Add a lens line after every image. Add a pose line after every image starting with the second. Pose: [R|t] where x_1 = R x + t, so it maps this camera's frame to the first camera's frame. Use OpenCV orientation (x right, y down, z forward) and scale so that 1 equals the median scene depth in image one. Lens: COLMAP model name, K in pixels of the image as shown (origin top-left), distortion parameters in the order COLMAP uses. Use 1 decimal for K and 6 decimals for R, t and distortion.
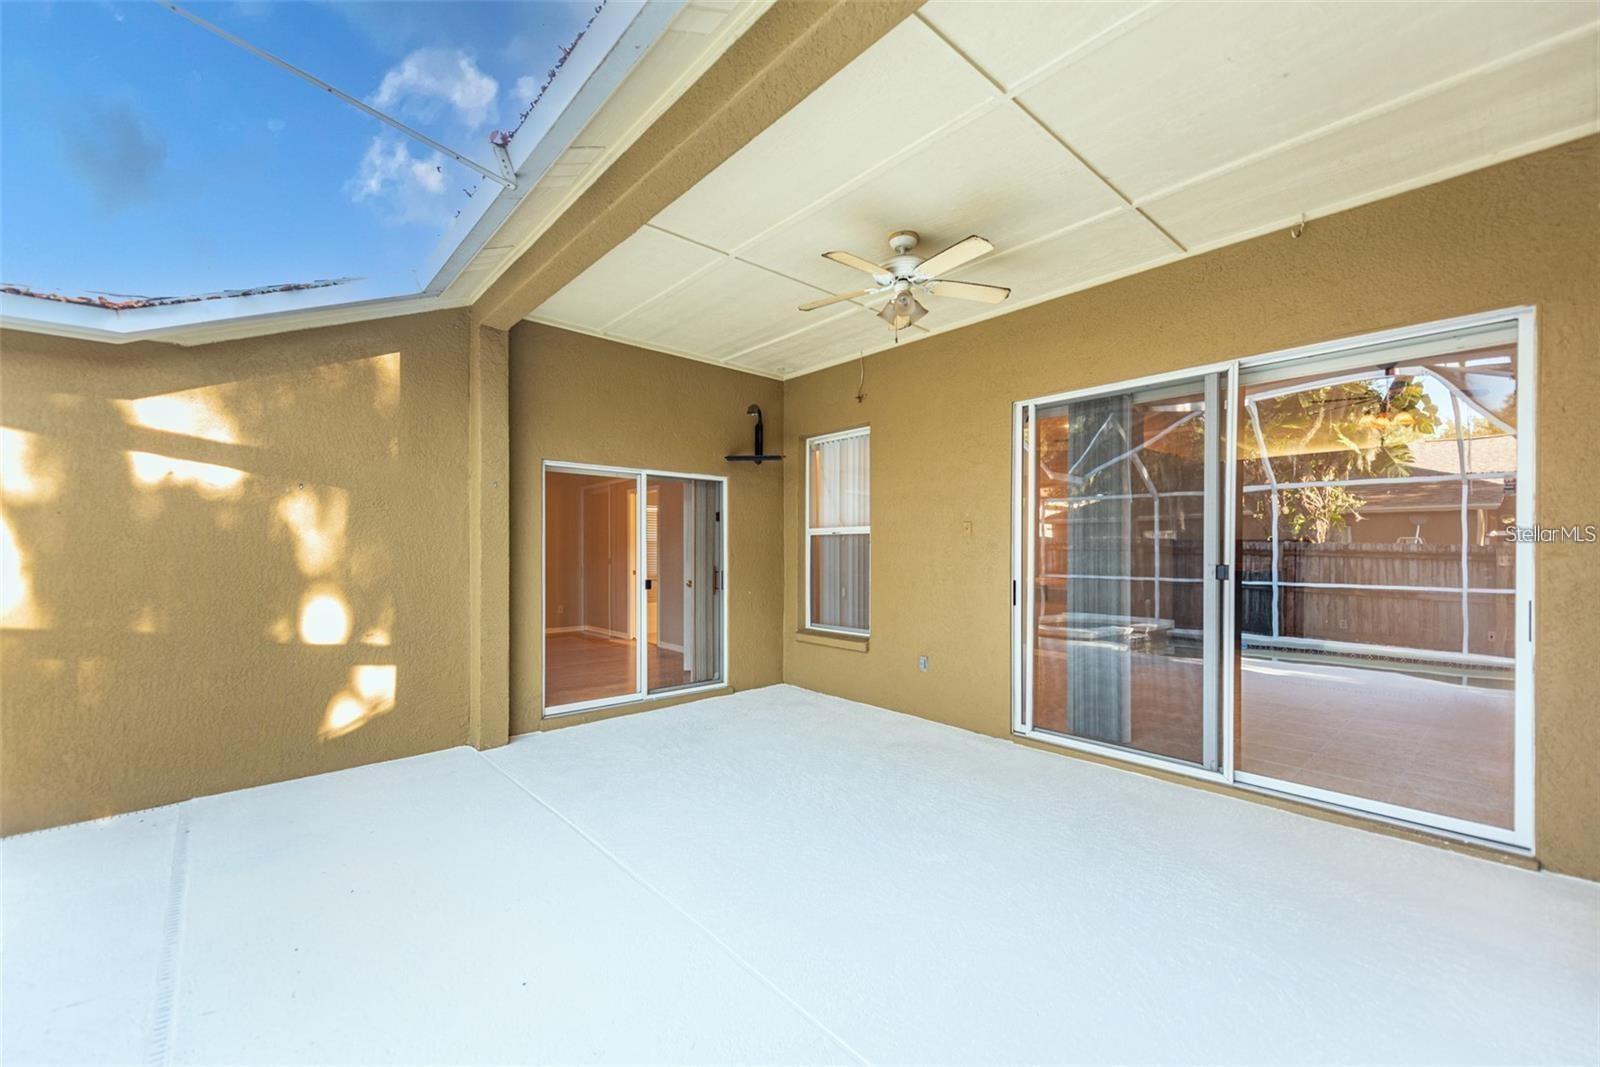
lens RADIAL K [[611.6, 0, 804.2], [0, 611.6, 545.2], [0, 0, 1]] dist [-0.000152, -0.000084]
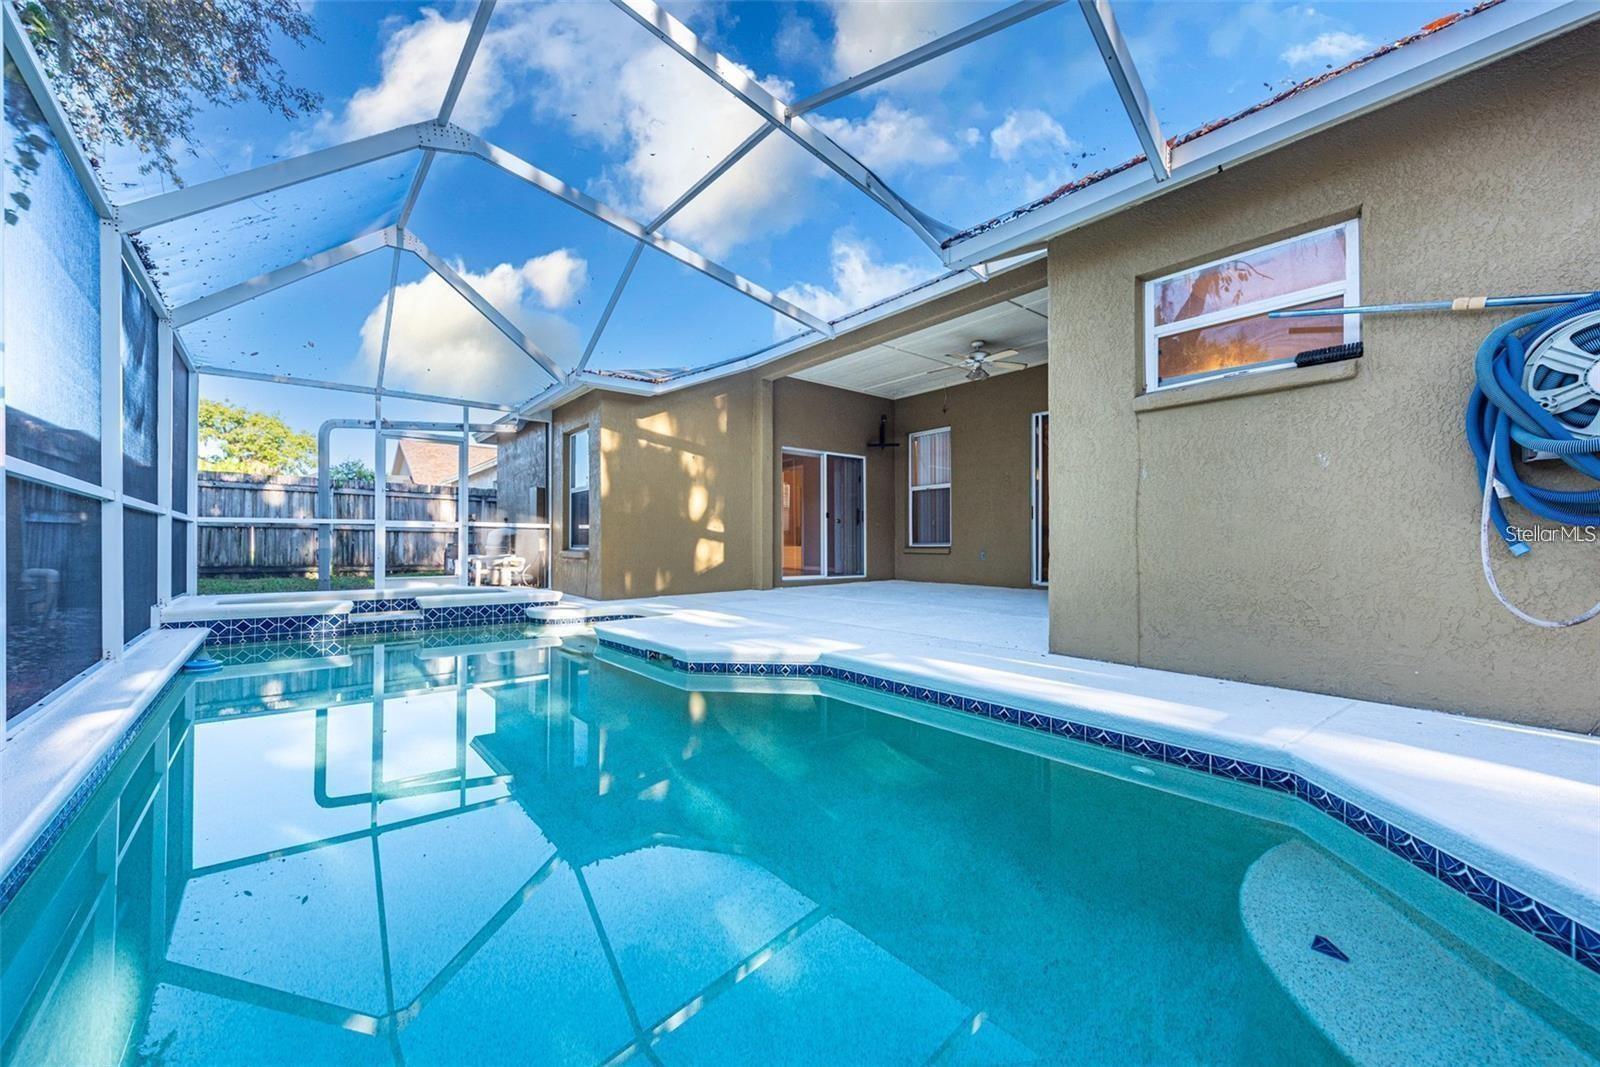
lens RADIAL K [[636.7, 0, 805.1], [0, 636.7, 536.0], [0, 0, 1]] dist [0.000038, 0.000009]
pose [[0.999291, -0.001314, -0.037620, -0.233158], [0.000686, 0.999860, -0.016703, 0.145988], [0.037637, 0.016665, 0.999153, -0.812903]]
